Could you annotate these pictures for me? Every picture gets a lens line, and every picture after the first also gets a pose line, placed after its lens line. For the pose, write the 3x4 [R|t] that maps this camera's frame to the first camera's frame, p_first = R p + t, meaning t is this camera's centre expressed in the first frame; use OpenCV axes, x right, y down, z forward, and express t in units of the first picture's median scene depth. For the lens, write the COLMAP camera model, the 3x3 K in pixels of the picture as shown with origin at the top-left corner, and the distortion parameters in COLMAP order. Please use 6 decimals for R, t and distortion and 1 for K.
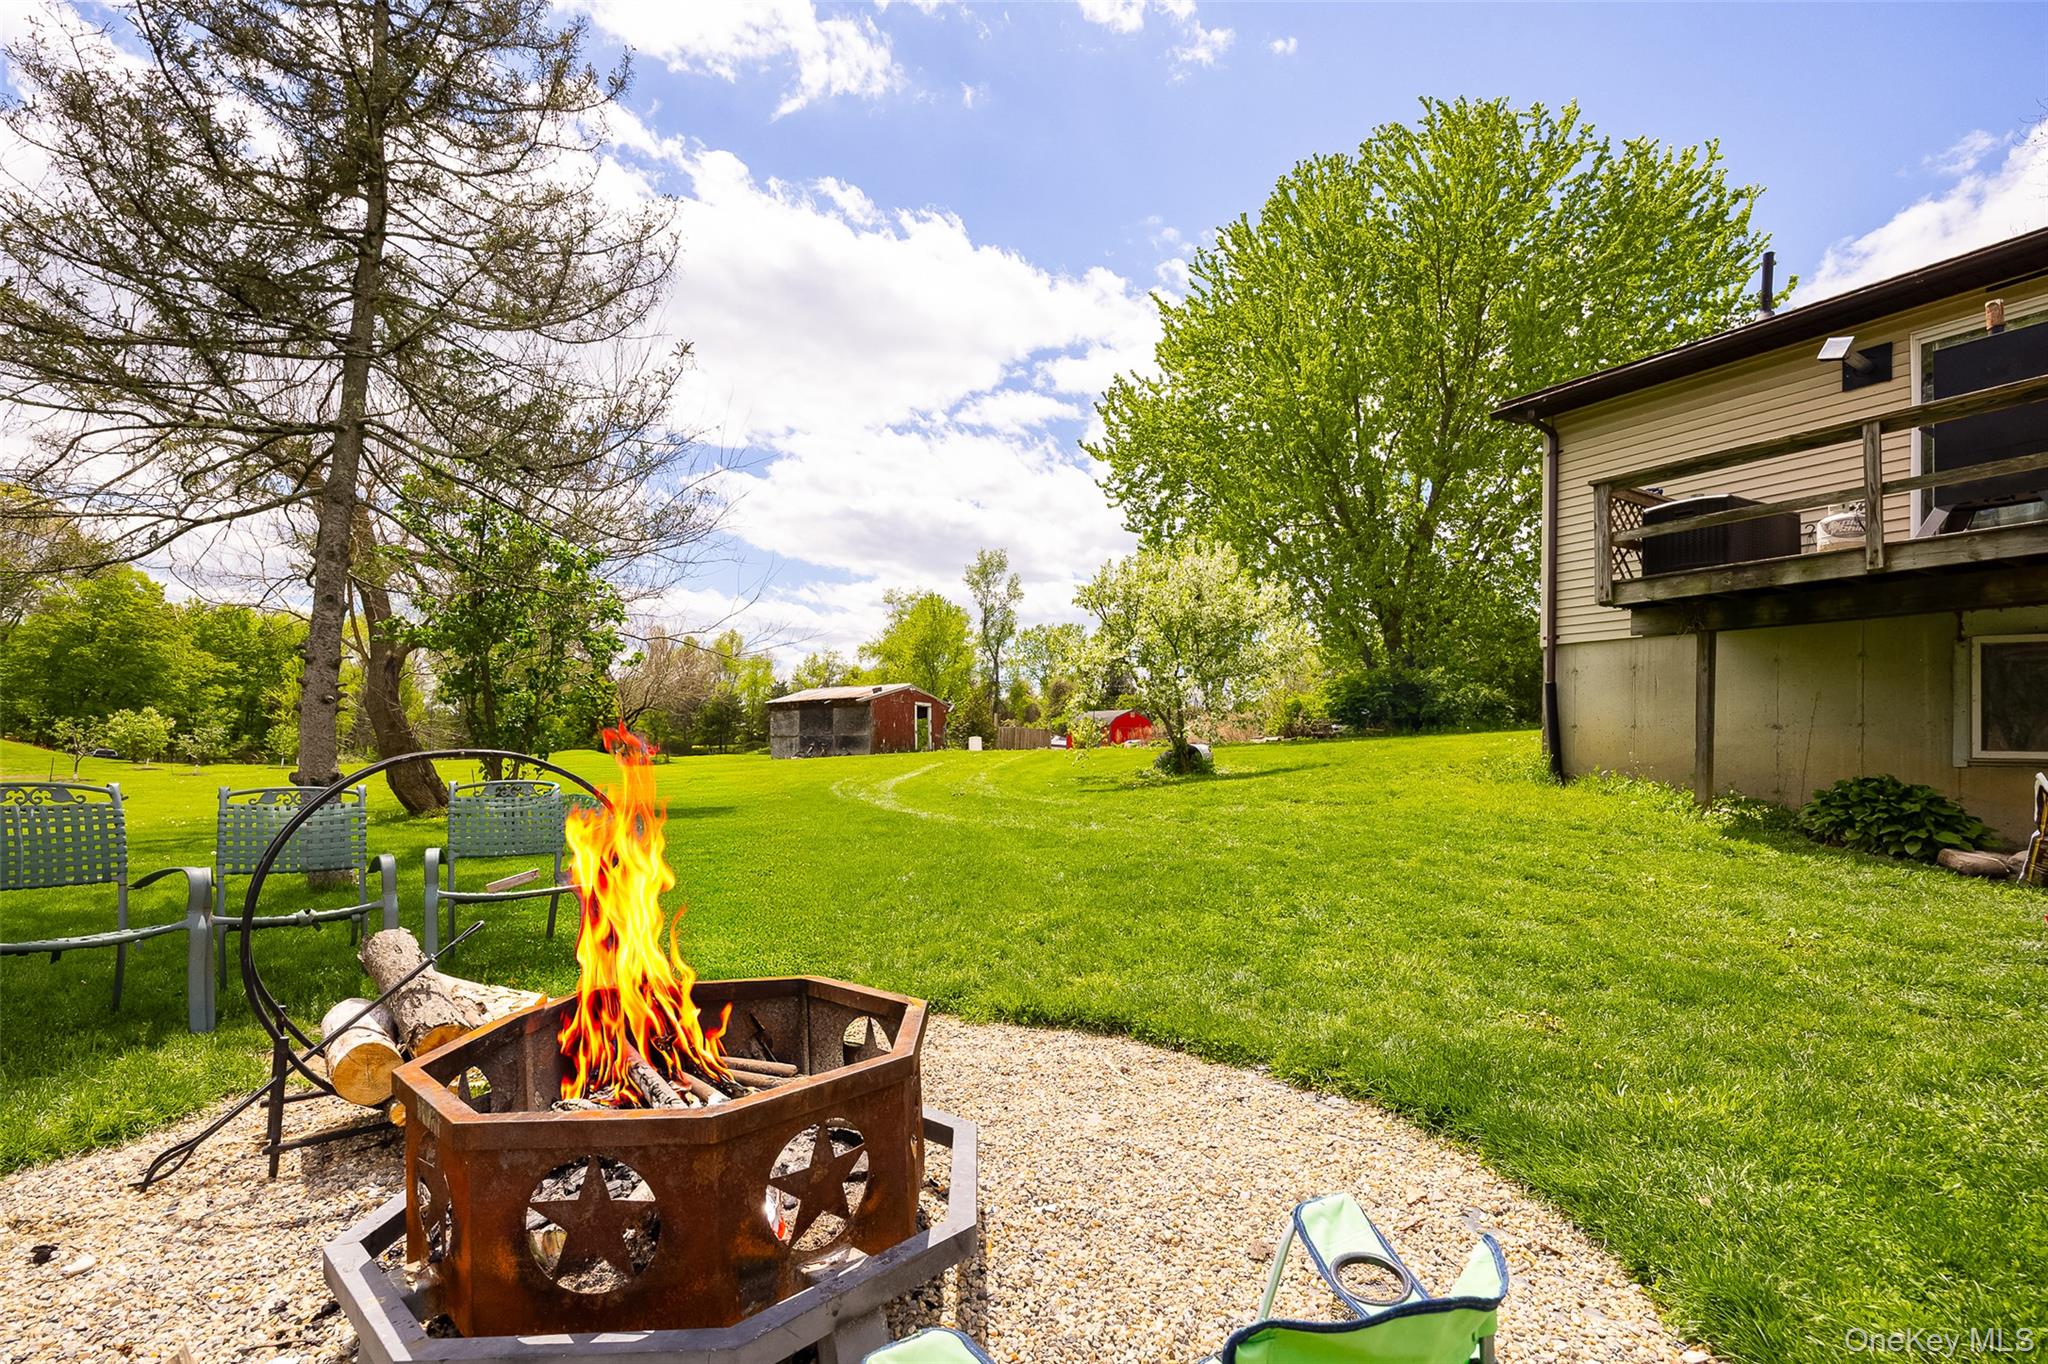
lens RADIAL K [[950.1, 0, 1024.0], [0, 950.1, 682.0], [0, 0, 1]] dist [-0.000375, -0.000038]
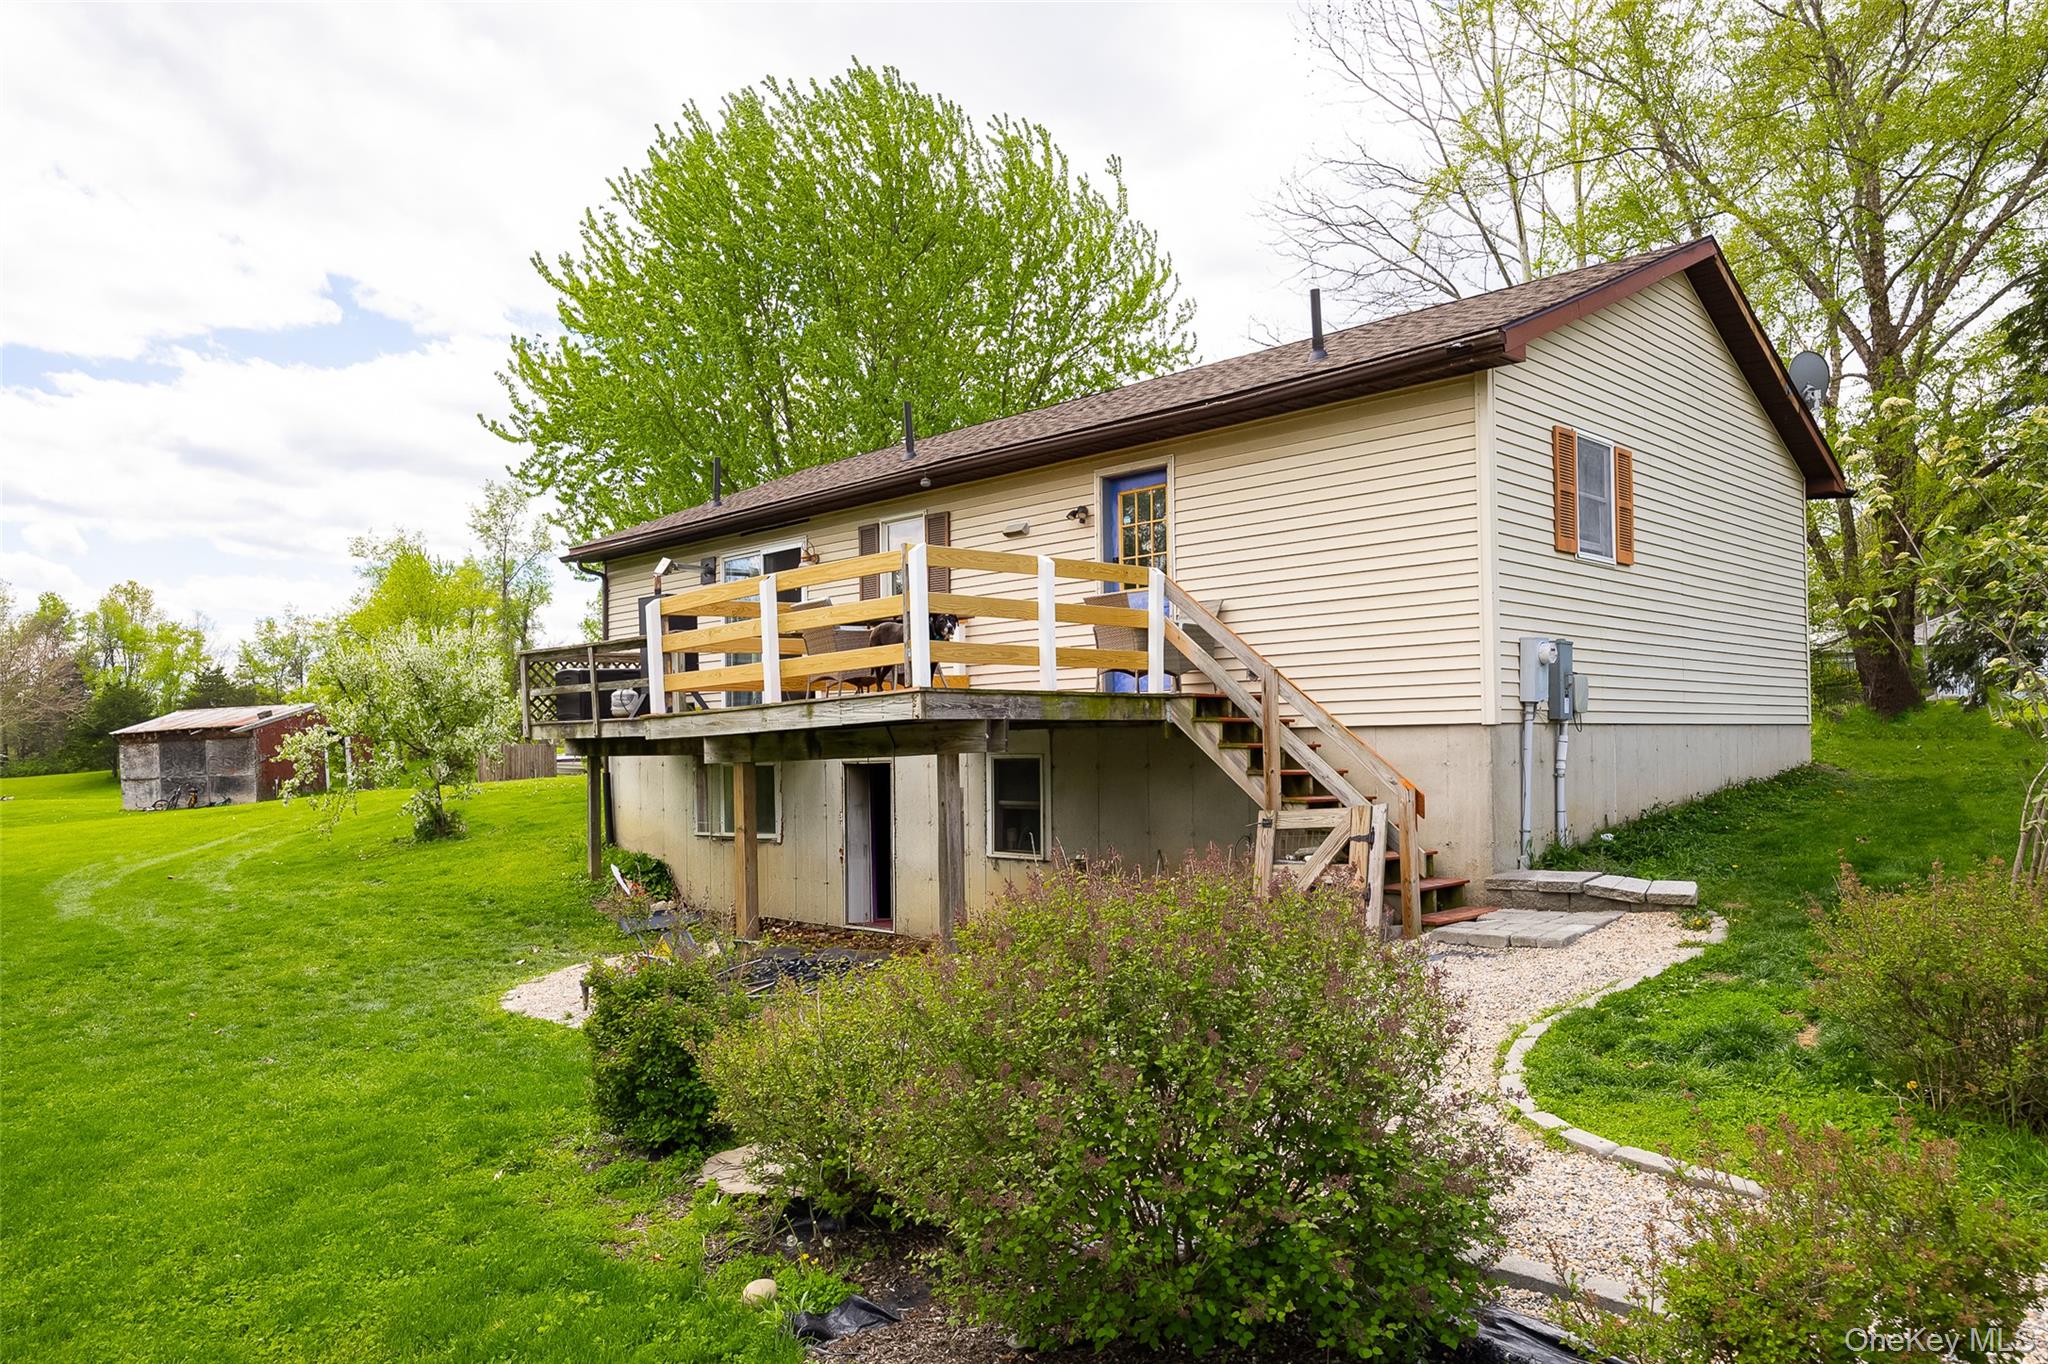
lens RADIAL K [[1452.4, 0, 1024.0], [0, 1452.4, 682.0], [0, 0, 1]] dist [-0.005828, -0.003182]
pose [[0.972502, -0.037047, 0.229930, 0.150619], [0.028545, 0.998784, 0.040193, -0.041266], [-0.231139, -0.032525, 0.972377, -0.231772]]
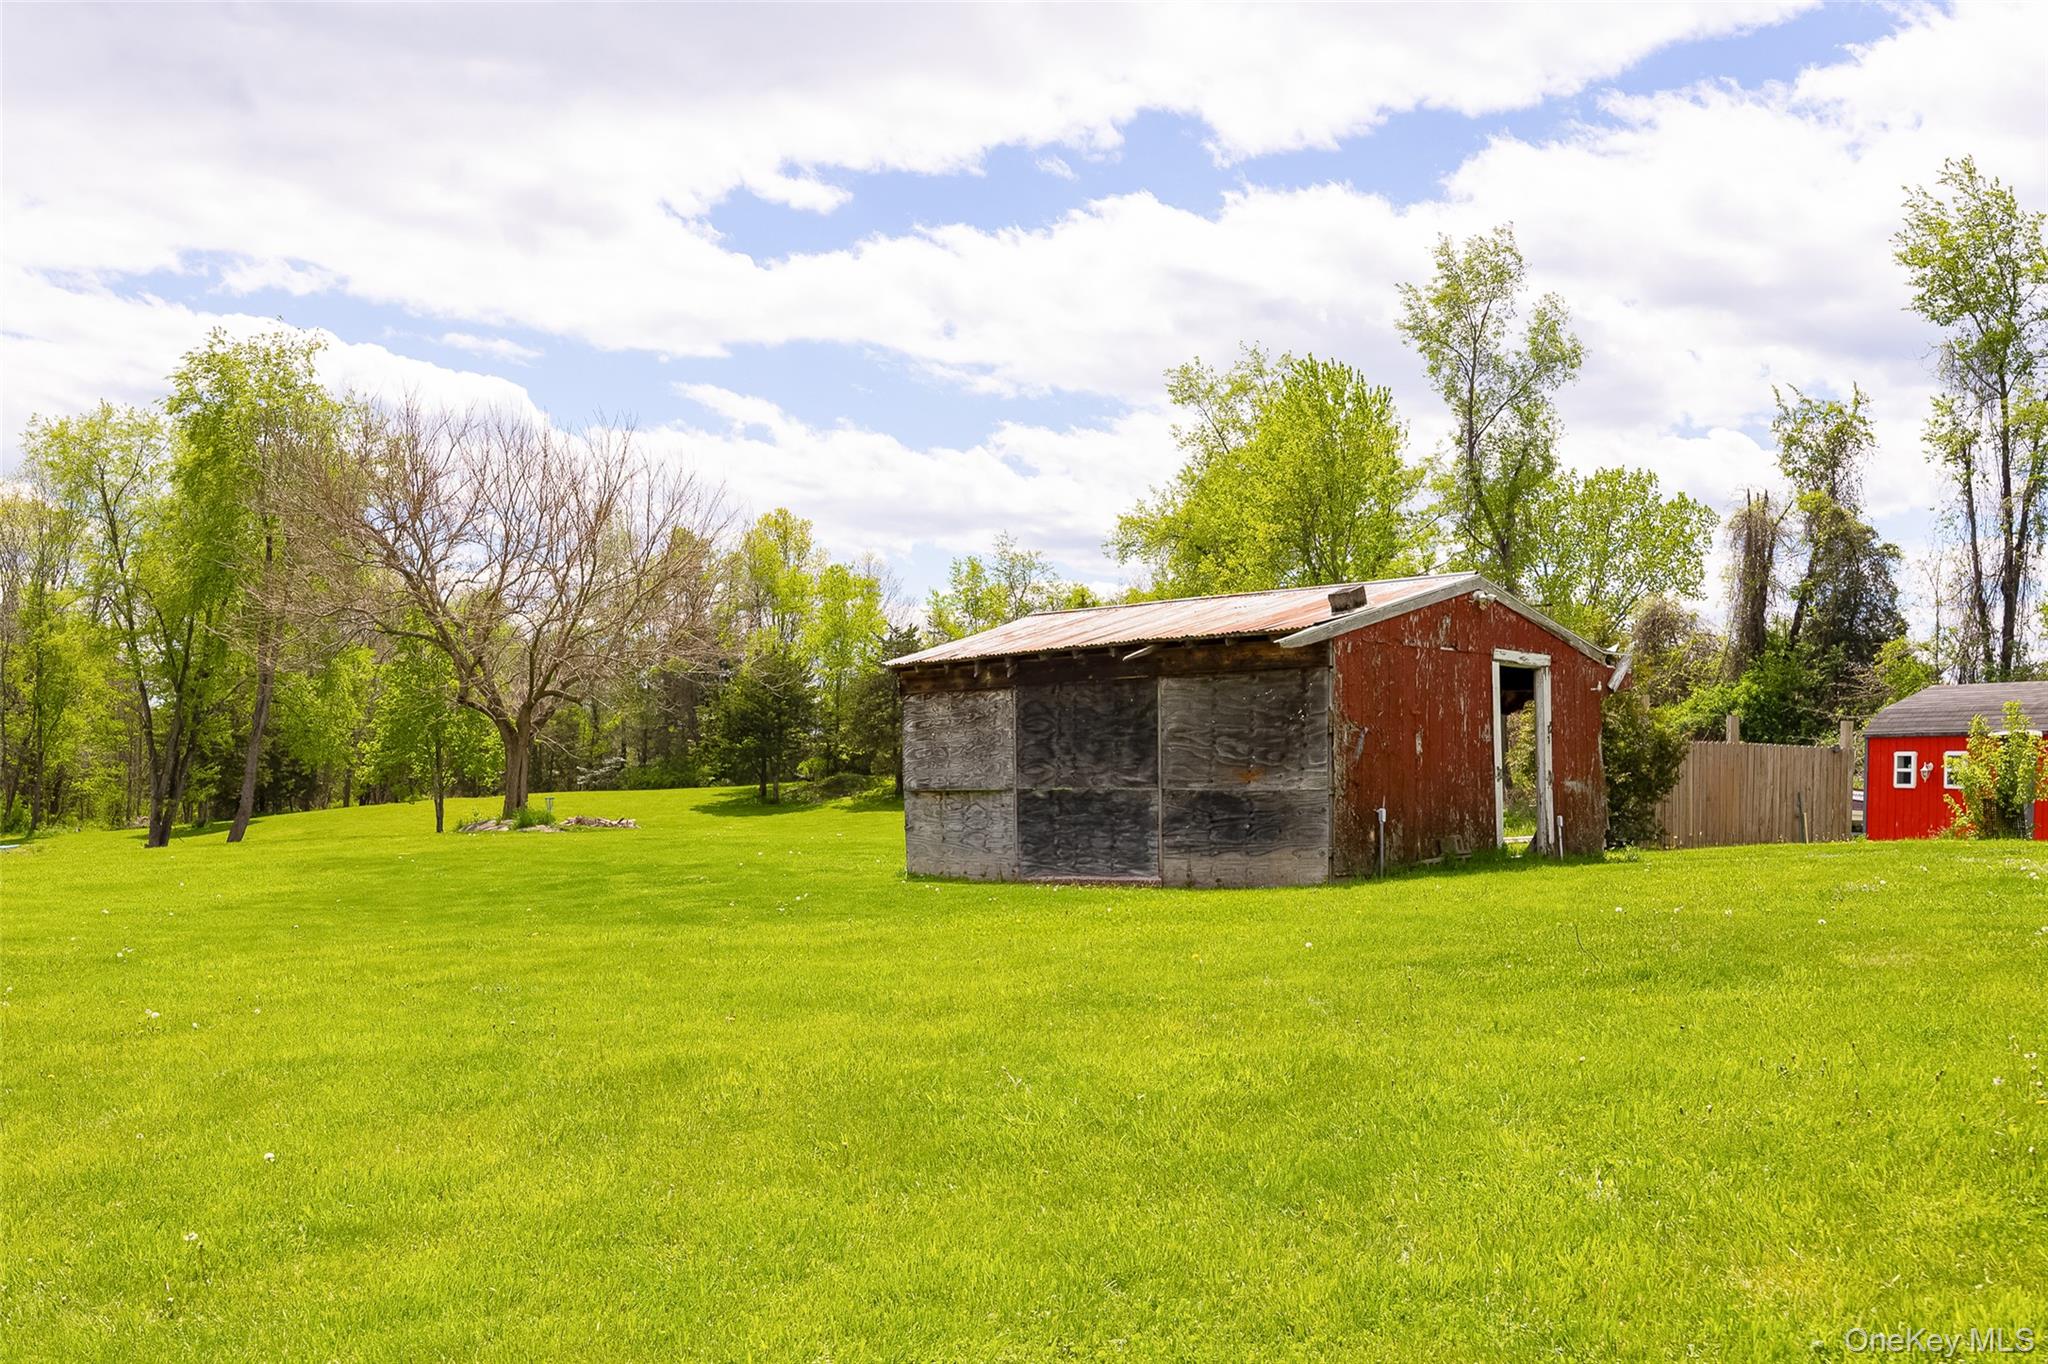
lens RADIAL K [[2030.6, 0, 1024.0], [0, 2030.6, 682.0], [0, 0, 1]] dist [0.004854, 0.000832]
pose [[0.982705, -0.016263, -0.184463, -0.124223], [0.020572, 0.999558, 0.021466, 0.014665], [0.184033, -0.024890, 0.982605, 0.430054]]
